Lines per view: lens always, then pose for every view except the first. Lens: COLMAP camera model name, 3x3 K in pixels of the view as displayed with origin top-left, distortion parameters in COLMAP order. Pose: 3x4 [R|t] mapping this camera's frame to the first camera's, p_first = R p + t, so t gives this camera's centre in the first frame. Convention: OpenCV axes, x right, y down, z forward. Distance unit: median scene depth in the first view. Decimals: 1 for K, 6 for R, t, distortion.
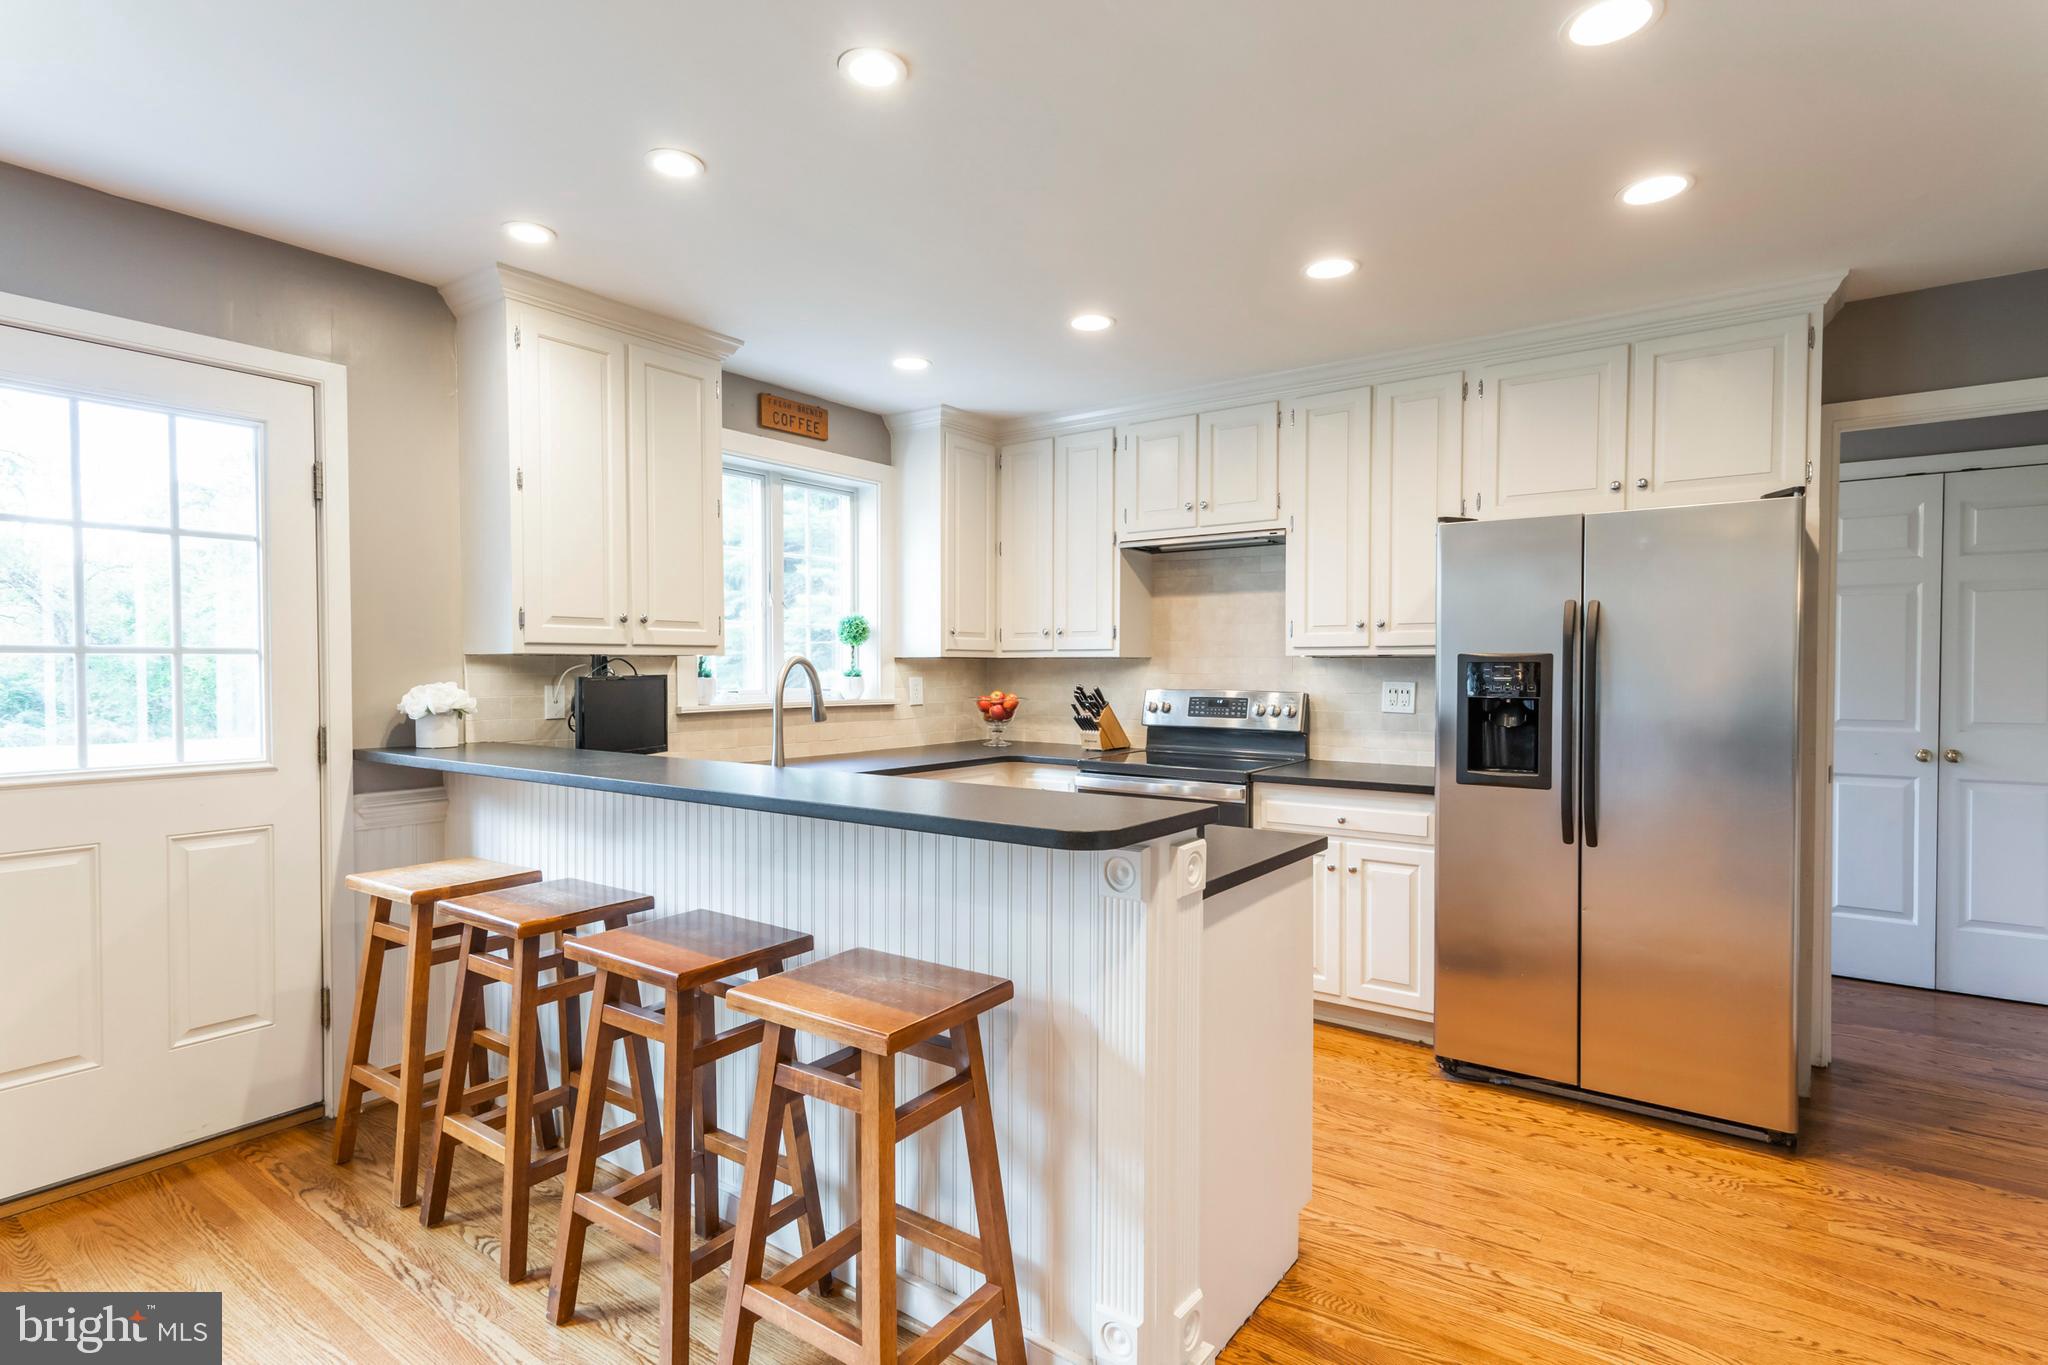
lens RADIAL K [[1022.9, 0, 1022.1], [0, 1022.9, 685.8], [0, 0, 1]] dist [0.007063, 0.000946]
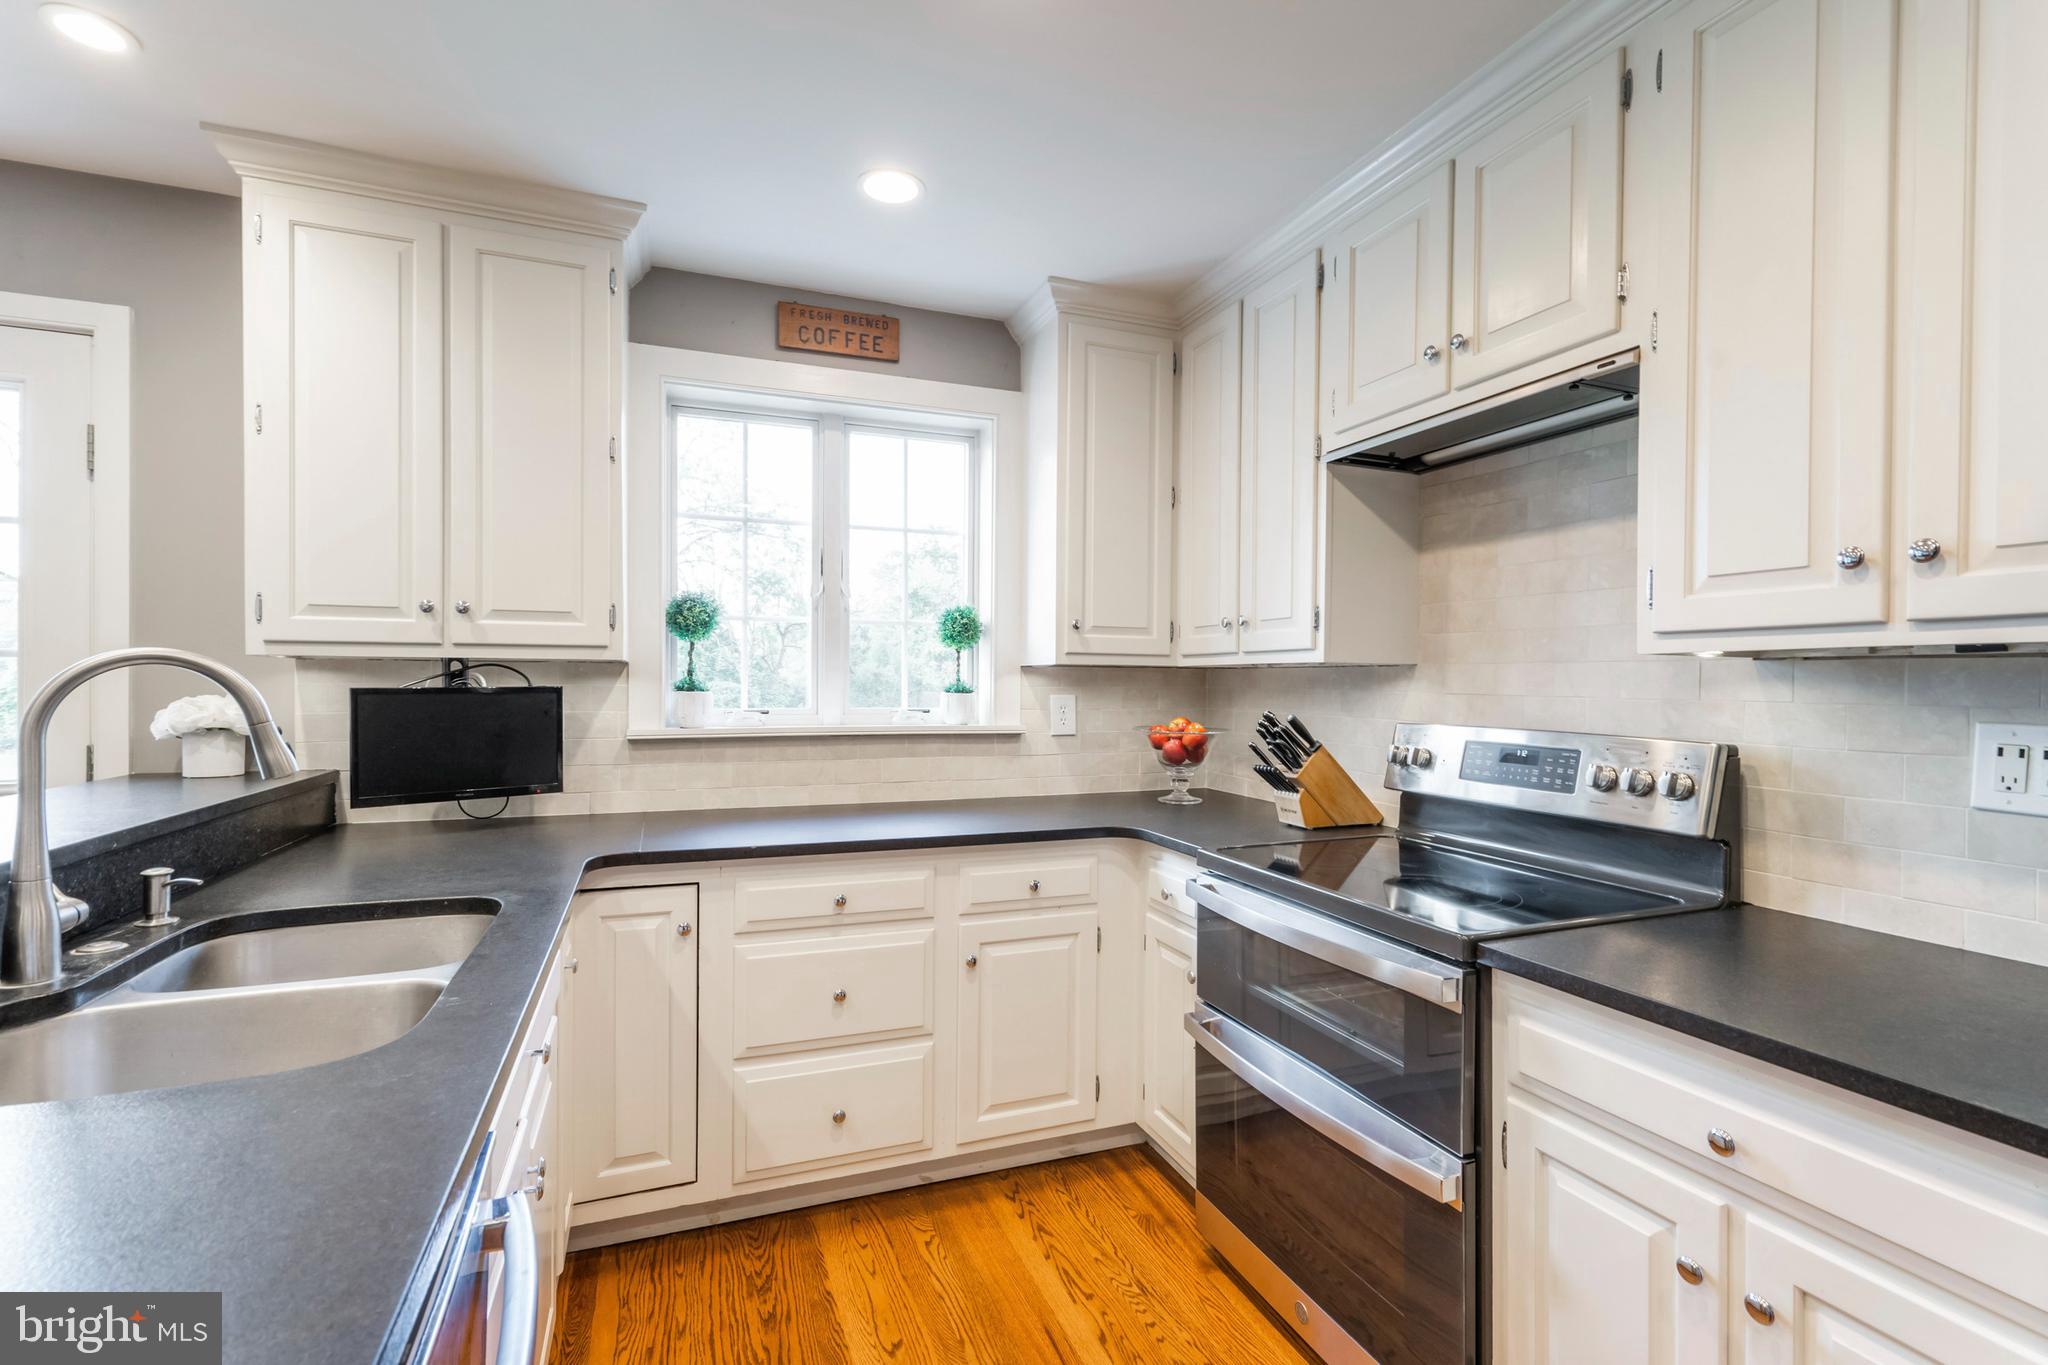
lens RADIAL K [[922.4, 0, 1018.5], [0, 922.4, 686.8], [0, 0, 1]] dist [0.005257, -0.000166]
pose [[0.842746, 0.008305, -0.538247, 0.248506], [-0.016556, 0.999808, -0.010496, -0.008086], [0.538057, 0.017757, 0.842722, 0.552111]]
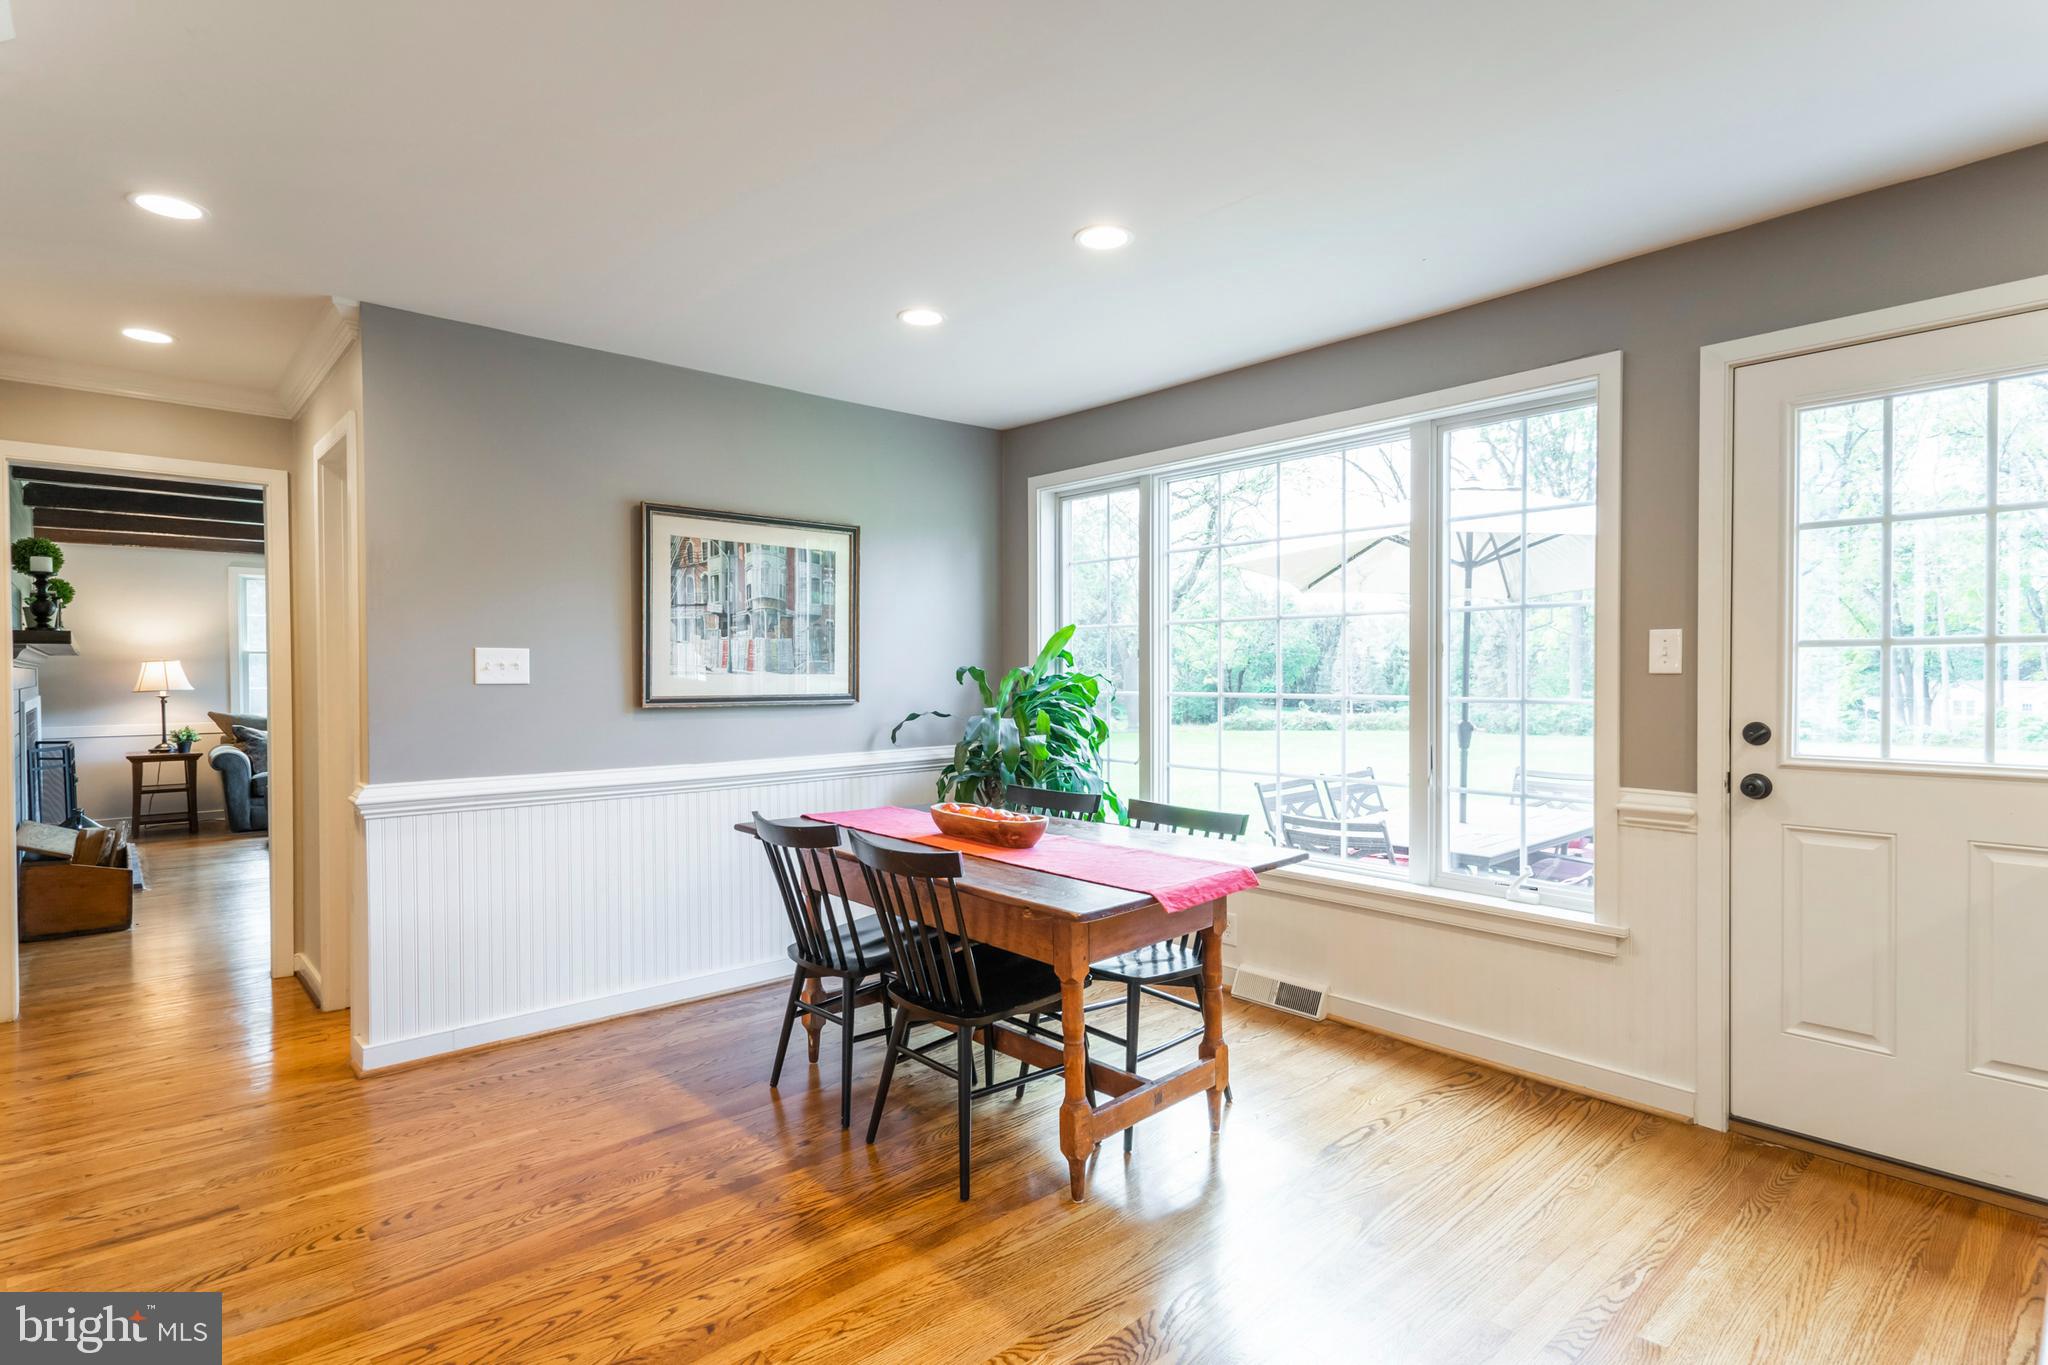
lens RADIAL K [[1022.9, 0, 1022.1], [0, 1022.9, 685.8], [0, 0, 1]] dist [0.007063, 0.000946]
pose [[-0.214364, 0.015056, -0.976638, 0.165780], [-0.015604, 0.999701, 0.018836, 0.001381], [0.976629, 0.019278, -0.214065, 0.235548]]
